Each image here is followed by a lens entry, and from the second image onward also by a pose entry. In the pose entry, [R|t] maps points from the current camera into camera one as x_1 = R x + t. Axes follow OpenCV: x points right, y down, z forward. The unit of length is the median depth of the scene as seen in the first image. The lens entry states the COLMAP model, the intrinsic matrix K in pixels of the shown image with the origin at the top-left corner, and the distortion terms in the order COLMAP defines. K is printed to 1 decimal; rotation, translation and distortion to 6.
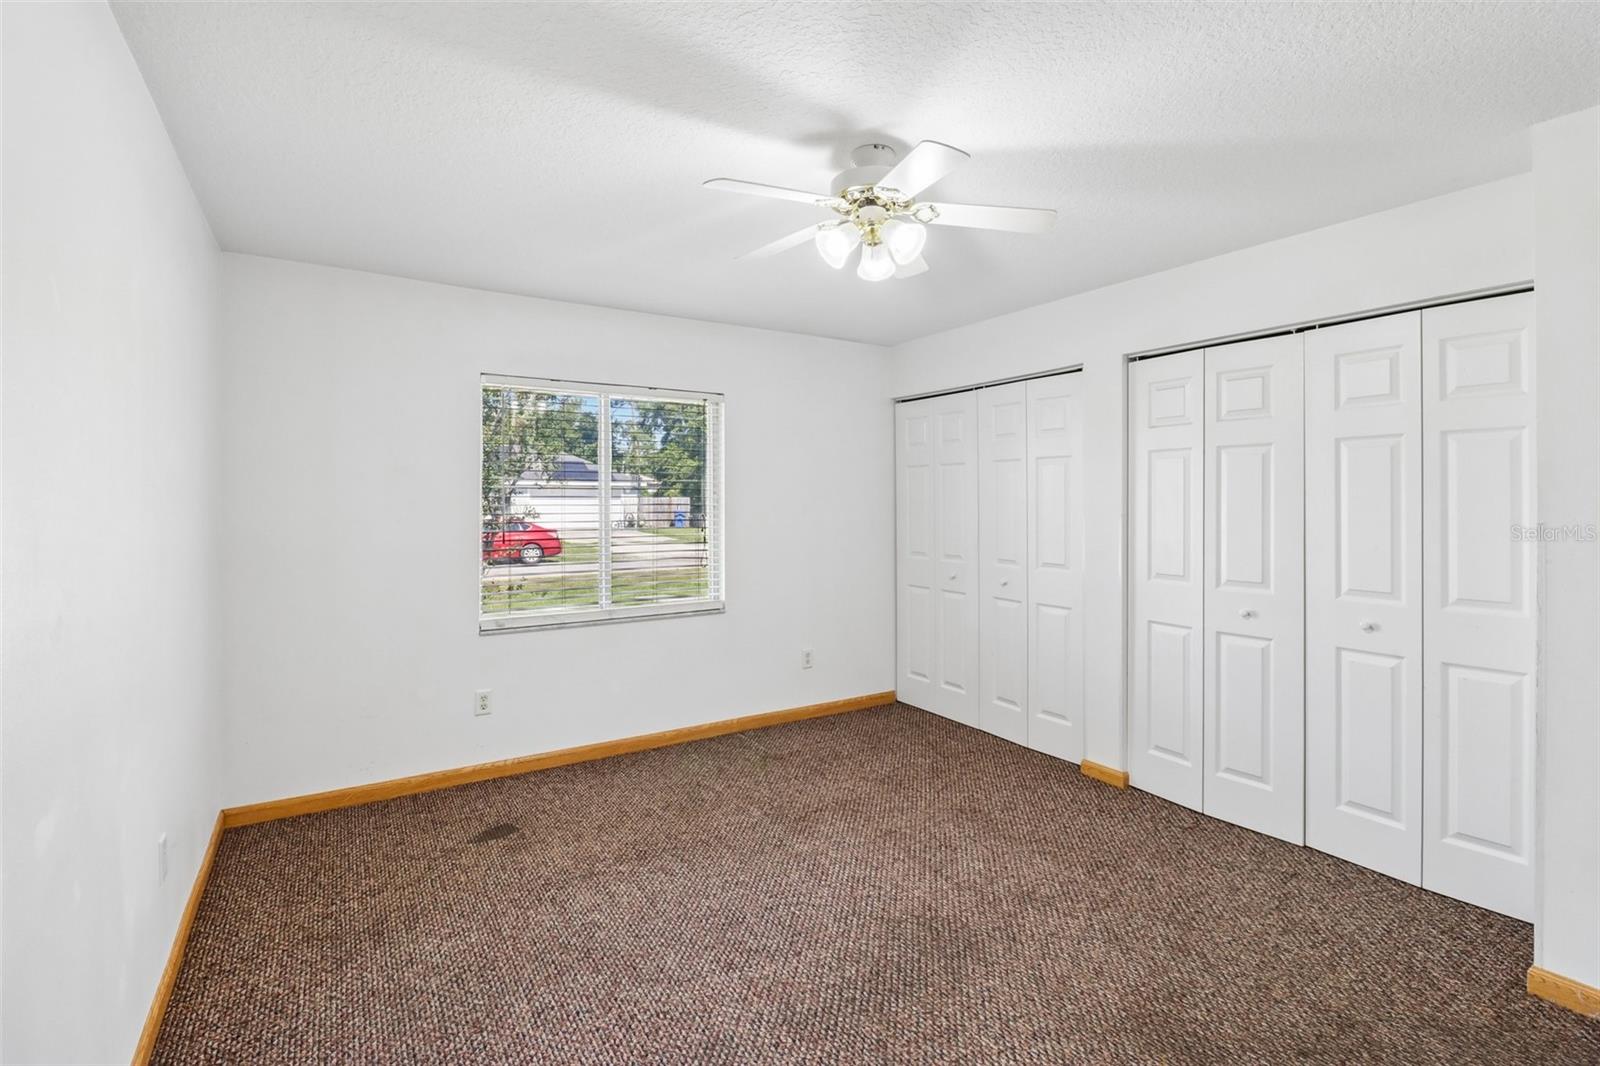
lens RADIAL K [[733.8, 0, 800.5], [0, 733.8, 507.1], [0, 0, 1]] dist [0.015253, -0.017122]
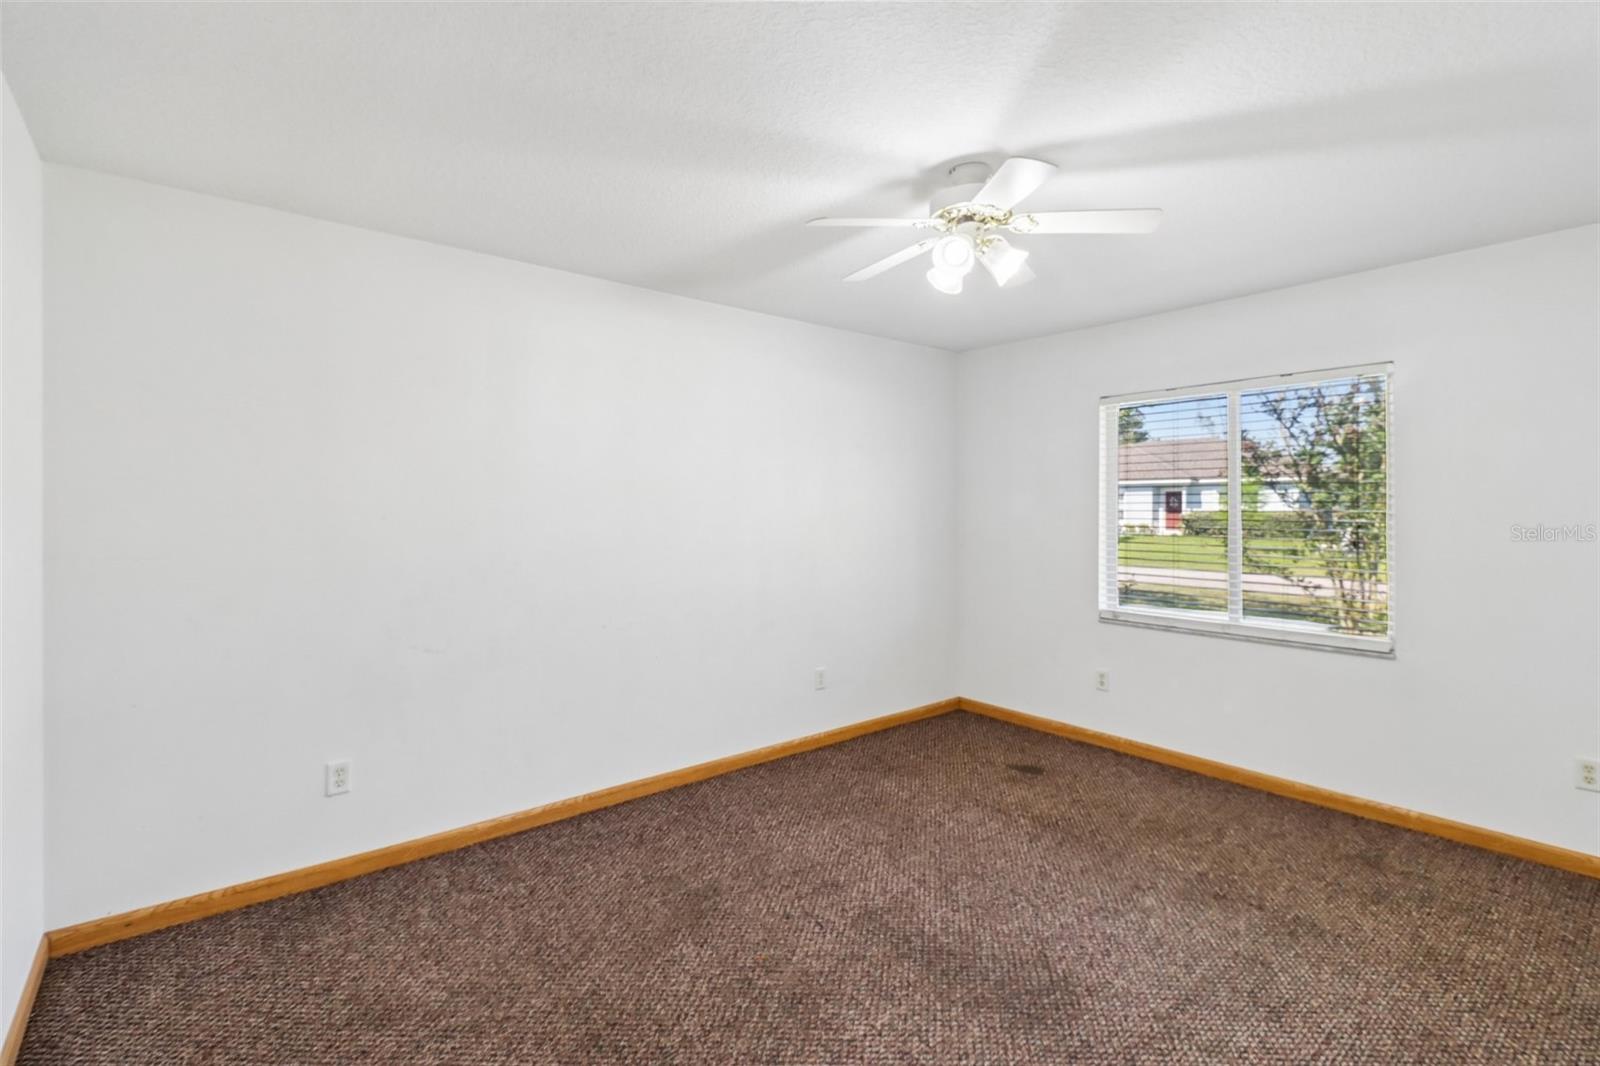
lens RADIAL K [[729.4, 0, 809.5], [0, 729.4, 515.6], [0, 0, 1]] dist [0.020151, -0.016082]
pose [[0.138694, 0.015080, -0.990221, 0.778357], [-0.012502, 0.999831, 0.013476, -0.004976], [0.990256, 0.010511, 0.138859, 0.454058]]
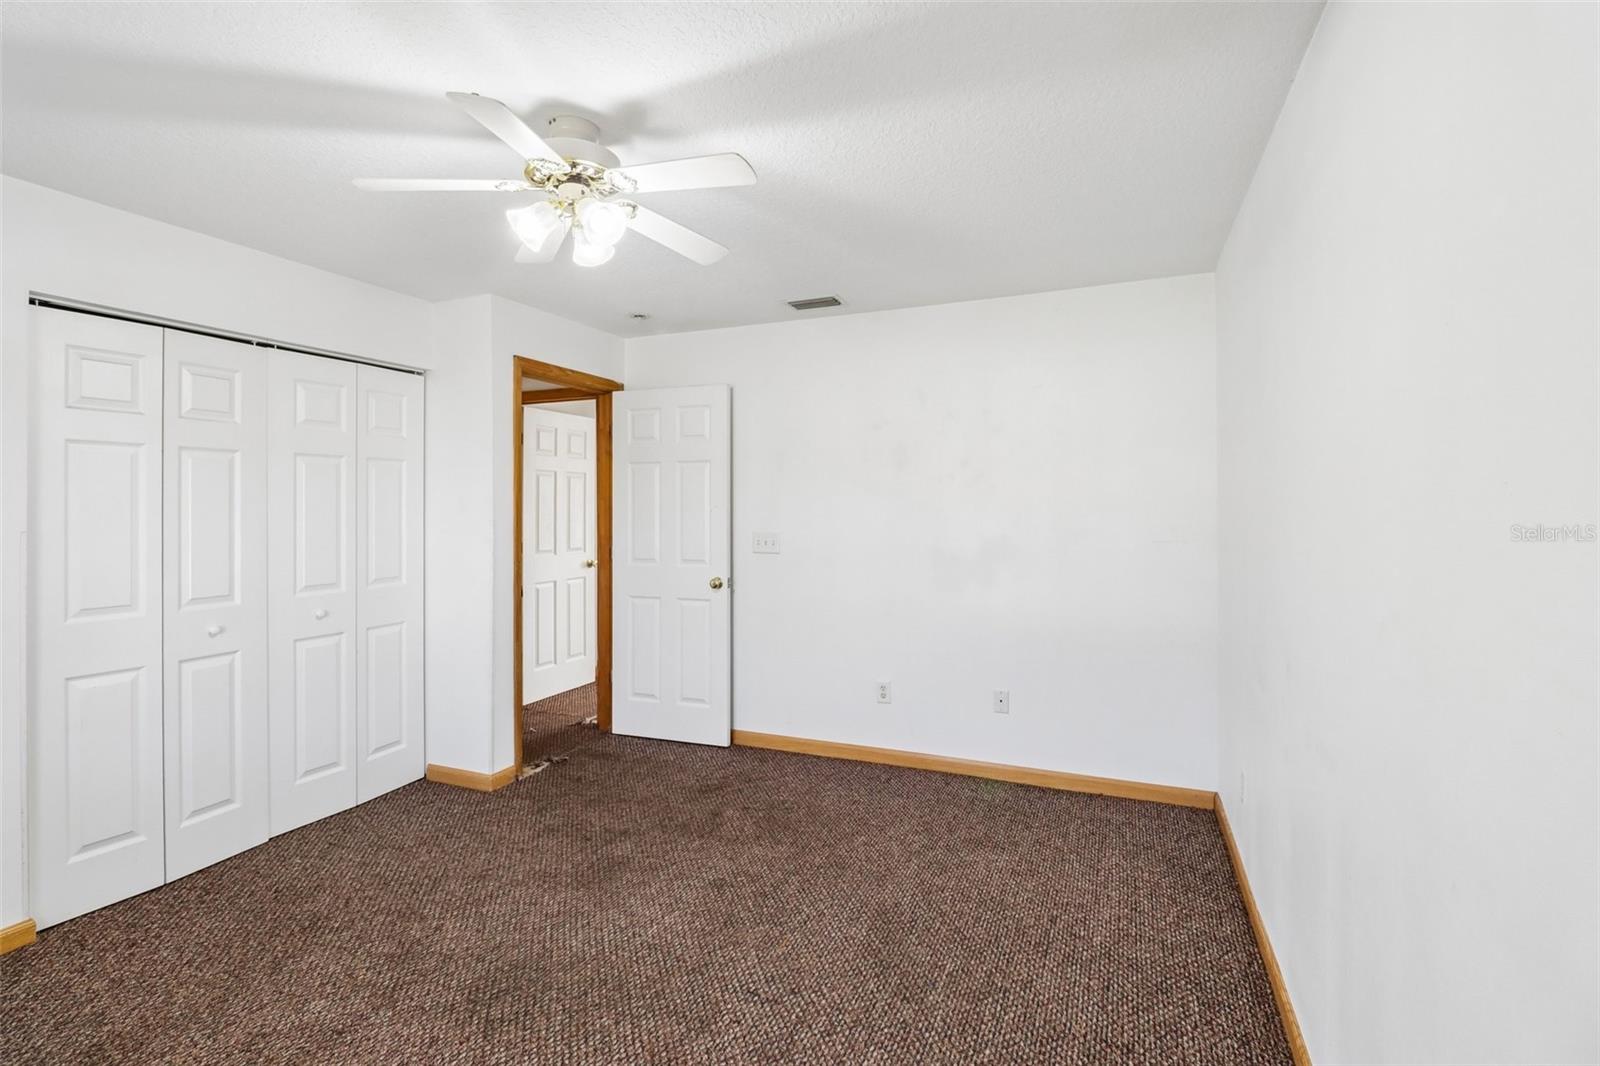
lens RADIAL K [[756.9, 0, 804.4], [0, 756.9, 507.7], [0, 0, 1]] dist [0.002011, -0.015313]
pose [[-0.575165, 0.003282, 0.818031, -0.594068], [0.014619, 0.999873, 0.006268, -0.005702], [-0.817906, 0.015564, -0.575141, 0.934678]]
